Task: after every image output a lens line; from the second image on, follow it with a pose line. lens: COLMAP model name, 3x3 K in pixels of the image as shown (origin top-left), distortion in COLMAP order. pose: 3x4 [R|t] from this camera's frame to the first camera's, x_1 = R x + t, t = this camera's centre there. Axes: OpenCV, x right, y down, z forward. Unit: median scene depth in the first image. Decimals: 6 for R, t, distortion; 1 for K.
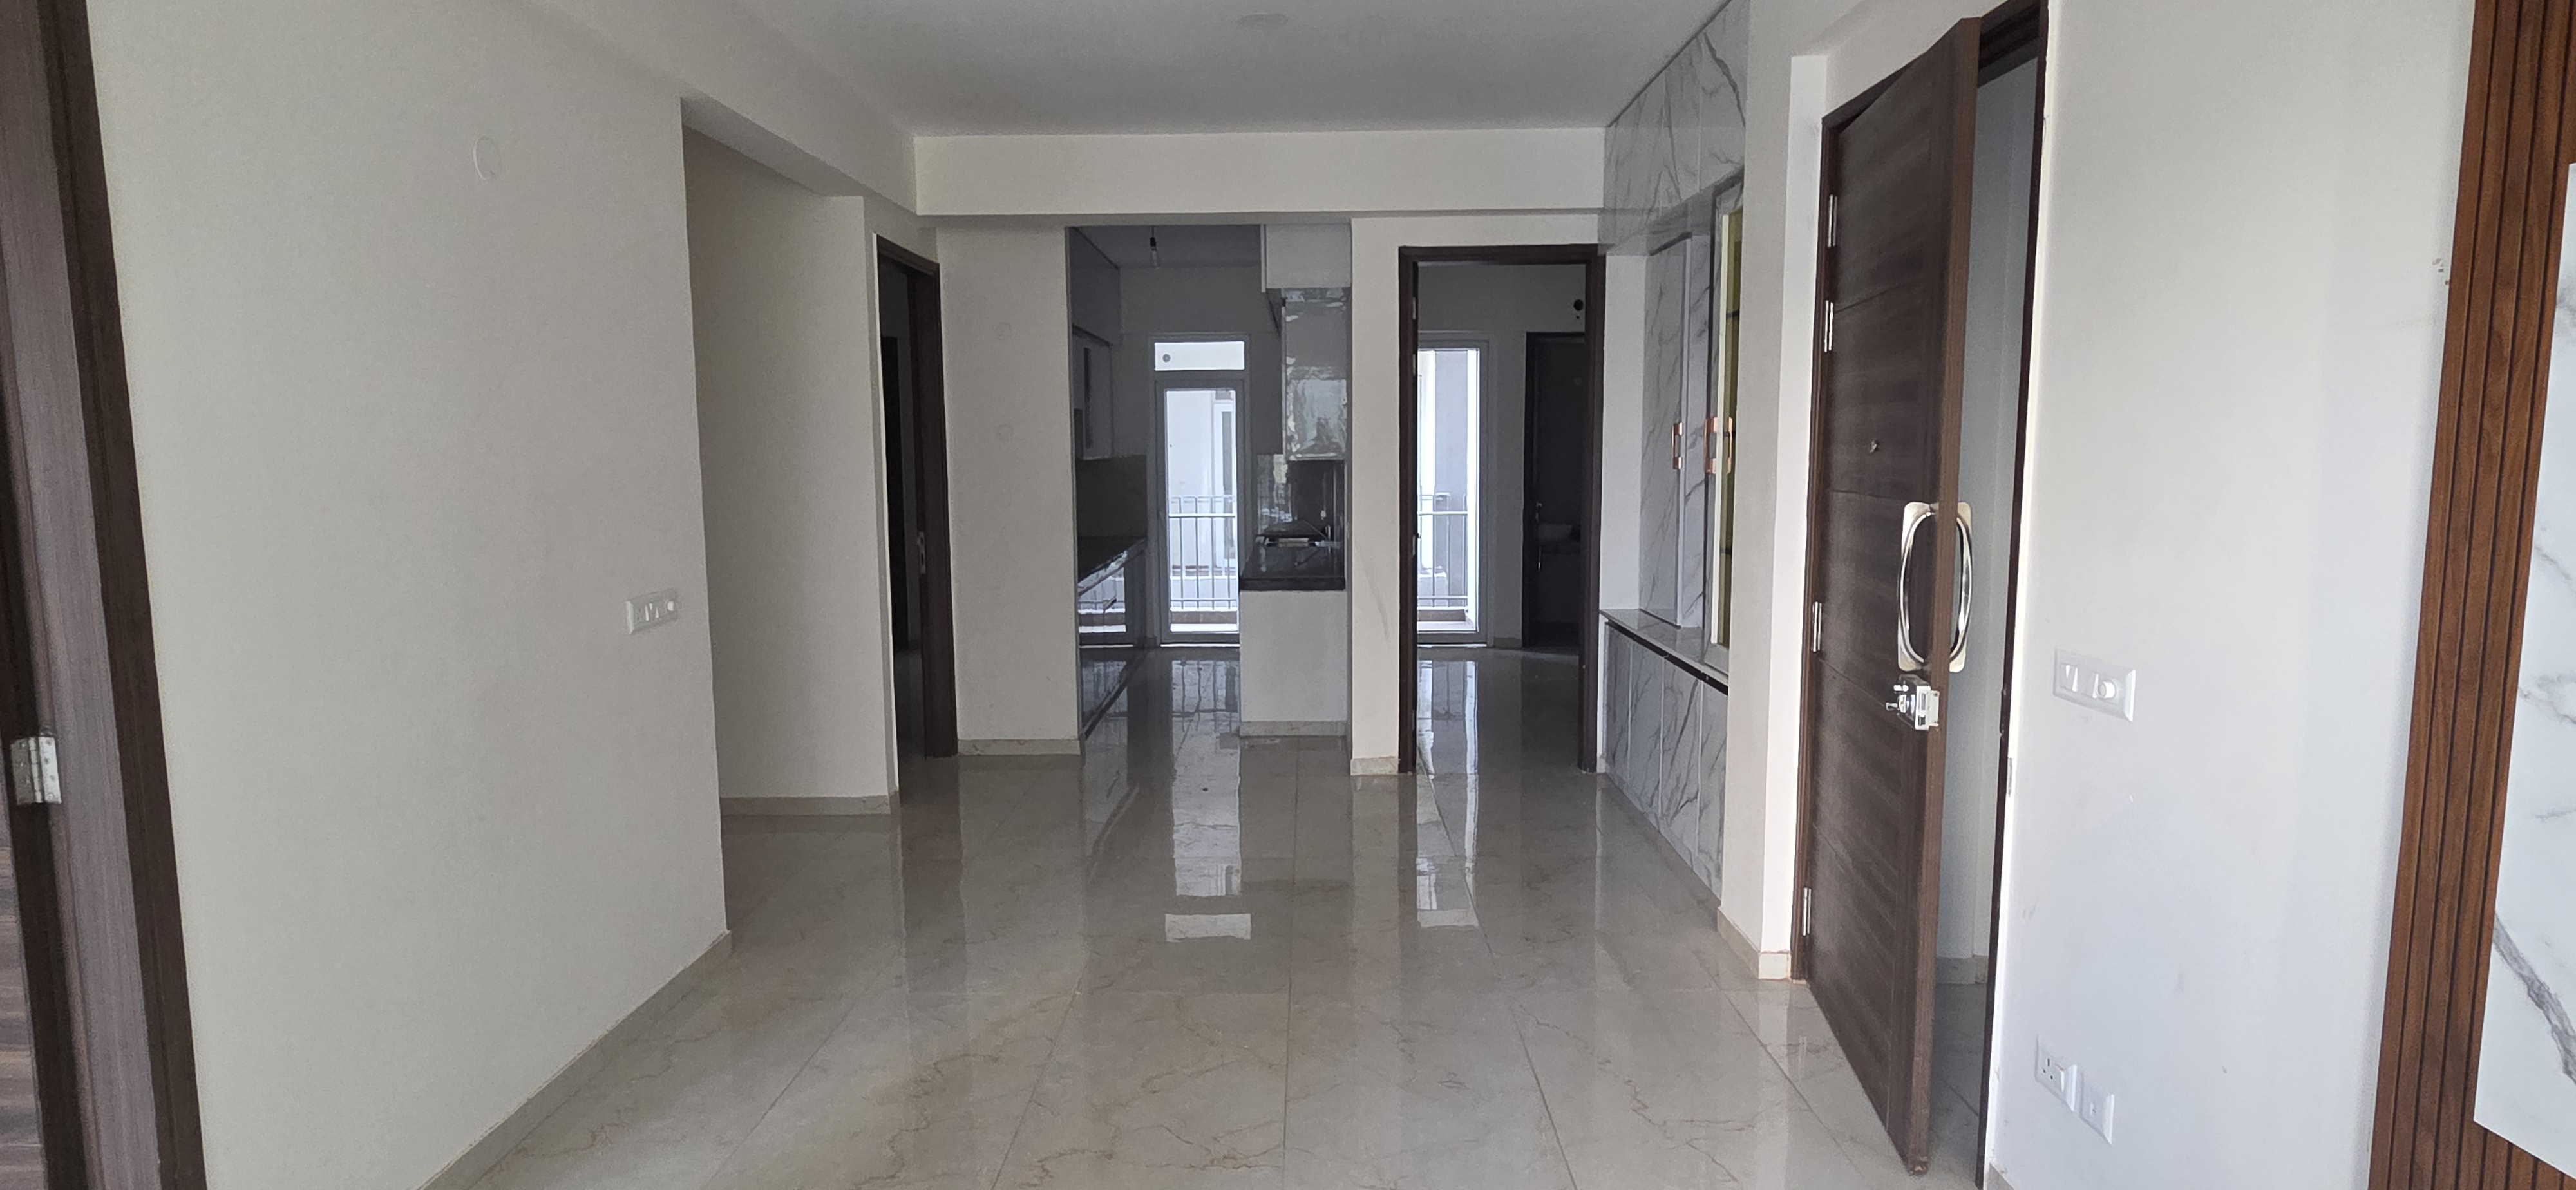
lens RADIAL K [[1299.2, 0, 1291.1], [0, 1299.2, 602.2], [0, 0, 1]] dist [0.006808, 0.000319]
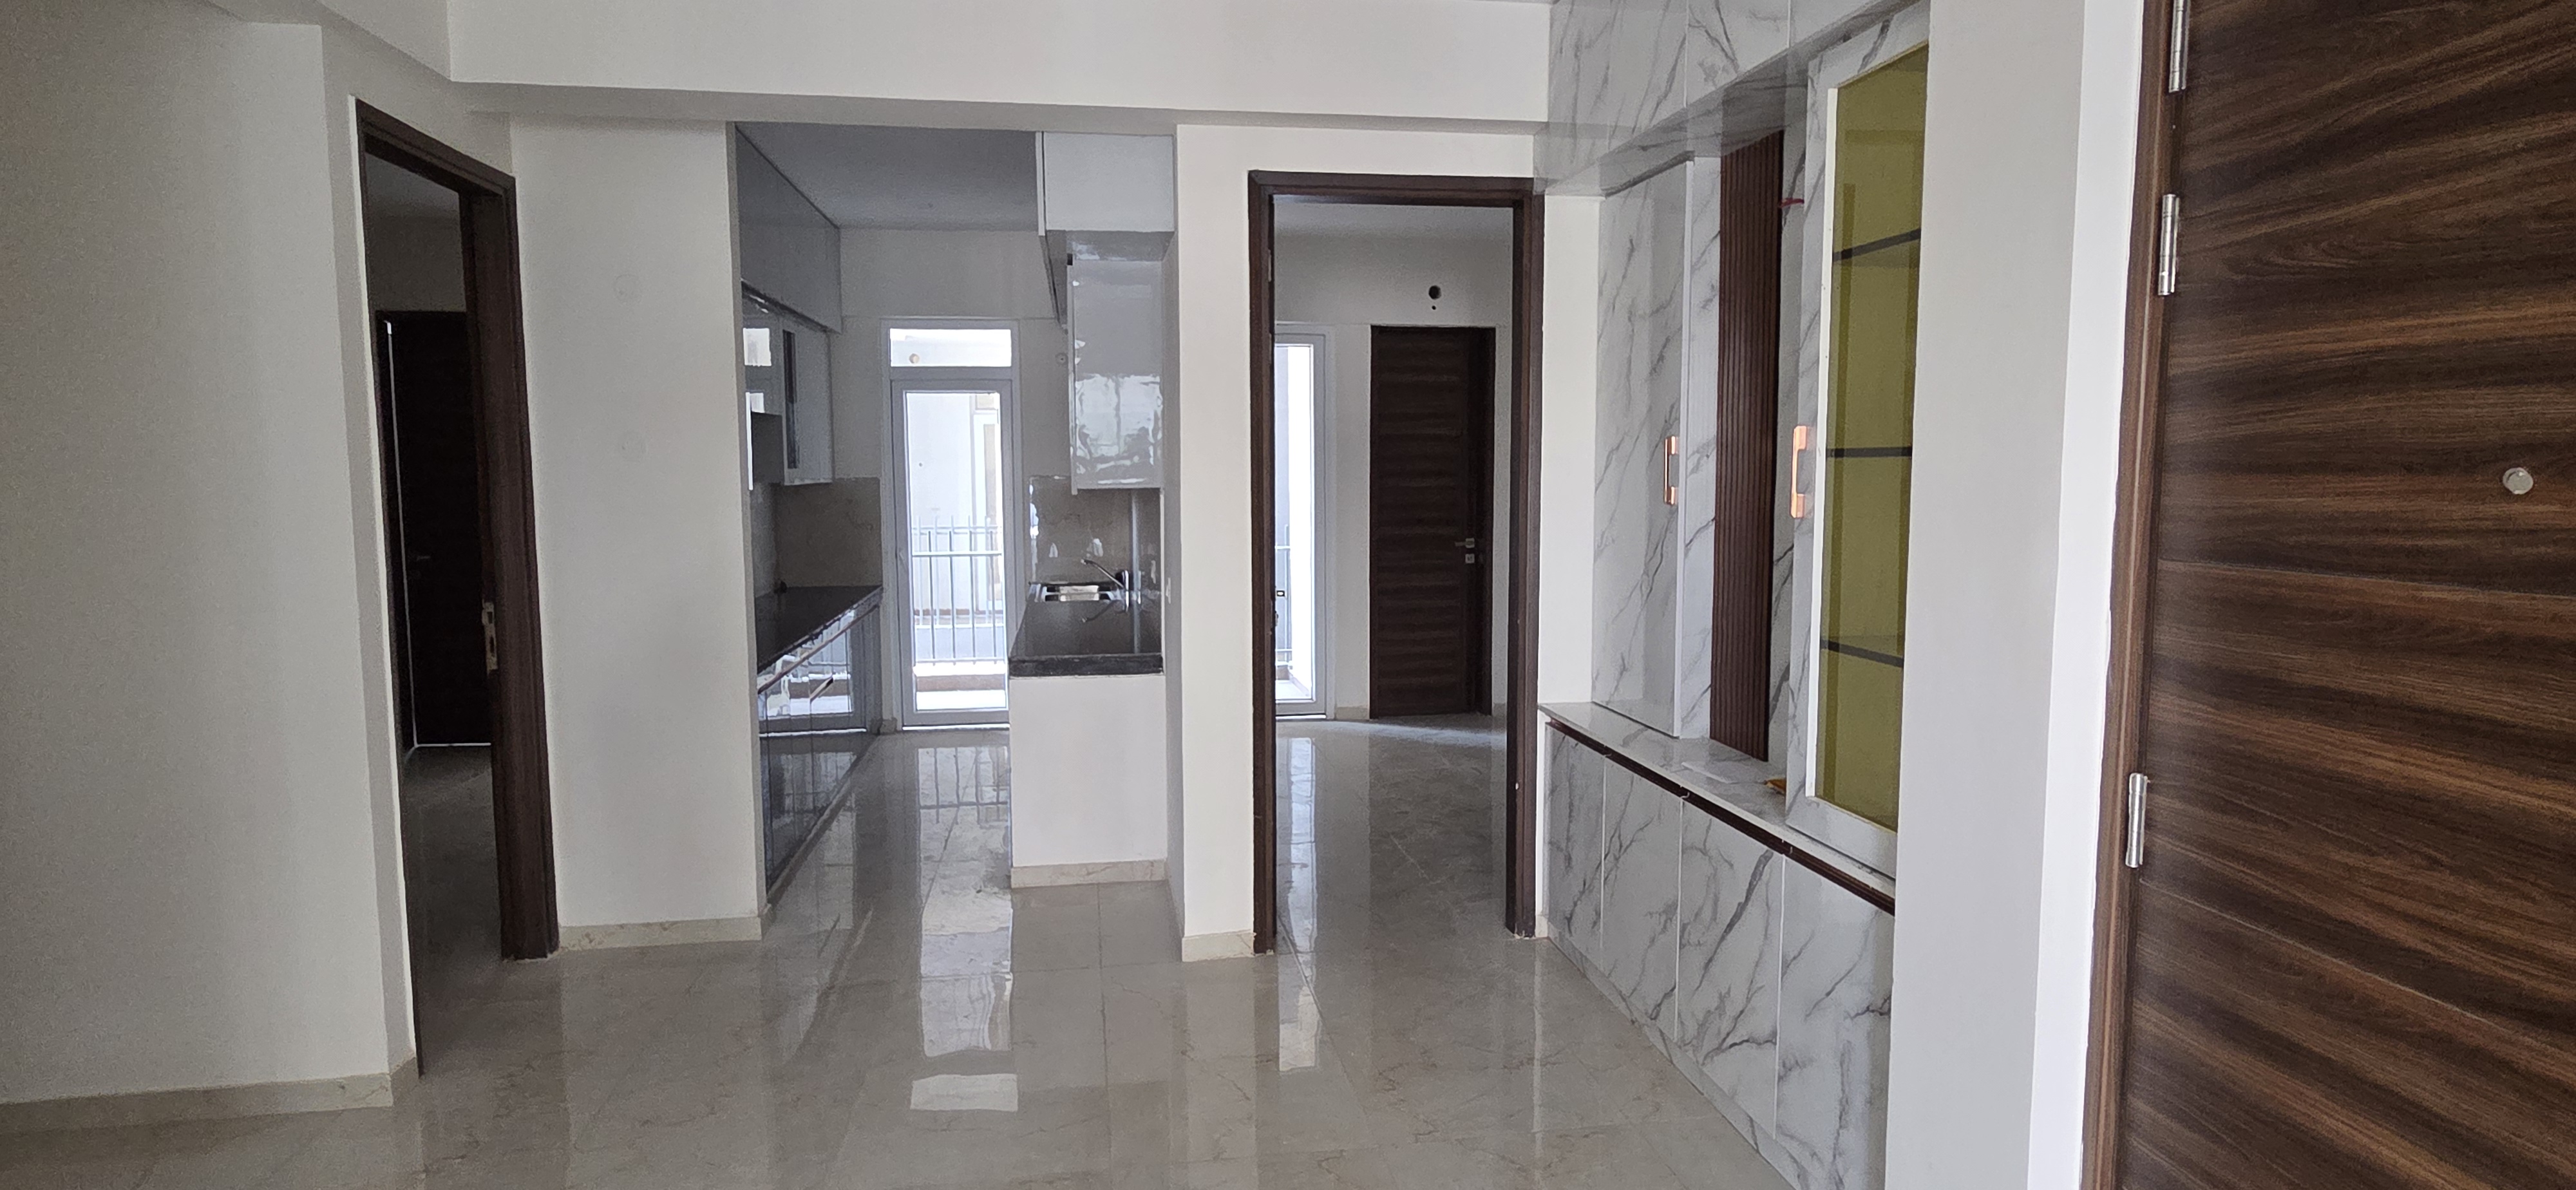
lens RADIAL K [[1372.4, 0, 1294.6], [0, 1372.4, 588.3], [0, 0, 1]] dist [0.001126, -0.006739]
pose [[0.985980, -0.011250, 0.166487, -0.012066], [0.016152, 0.999474, -0.028118, -0.036116], [-0.166083, 0.030413, 0.985643, 0.284184]]
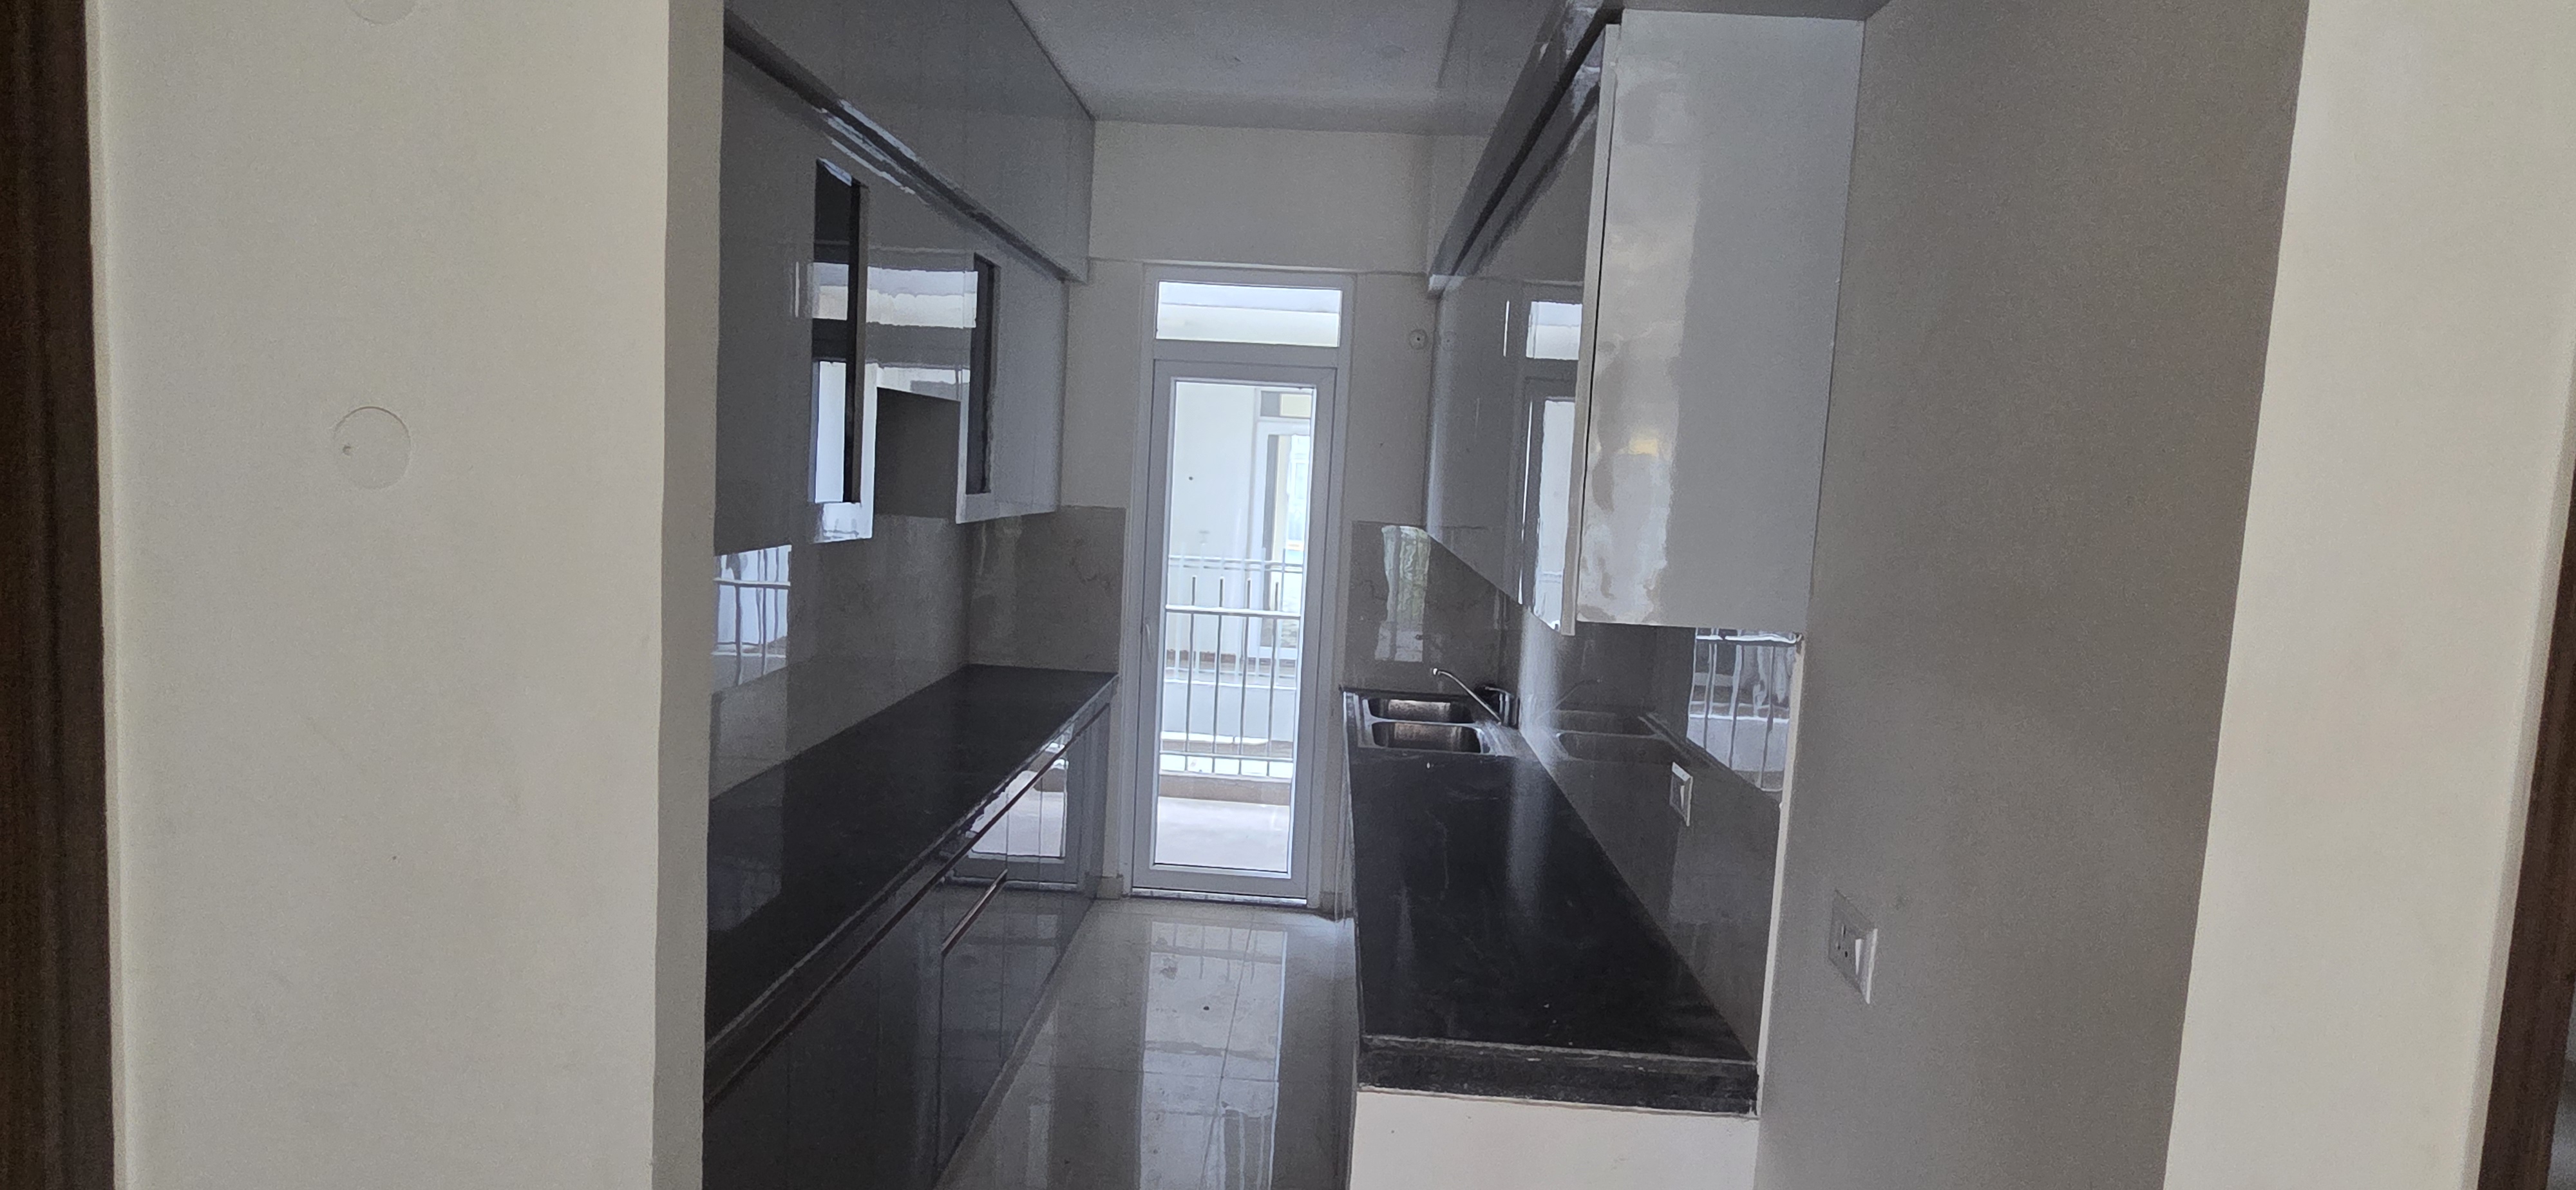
lens RADIAL K [[1299.2, 0, 1283.5], [0, 1299.2, 581.4], [0, 0, 1]] dist [0.006808, 0.000319]
pose [[0.997571, 0.065462, -0.023801, -0.062606], [-0.066307, 0.997127, -0.036626, -0.114806], [0.021335, 0.038115, 0.999046, 0.823559]]
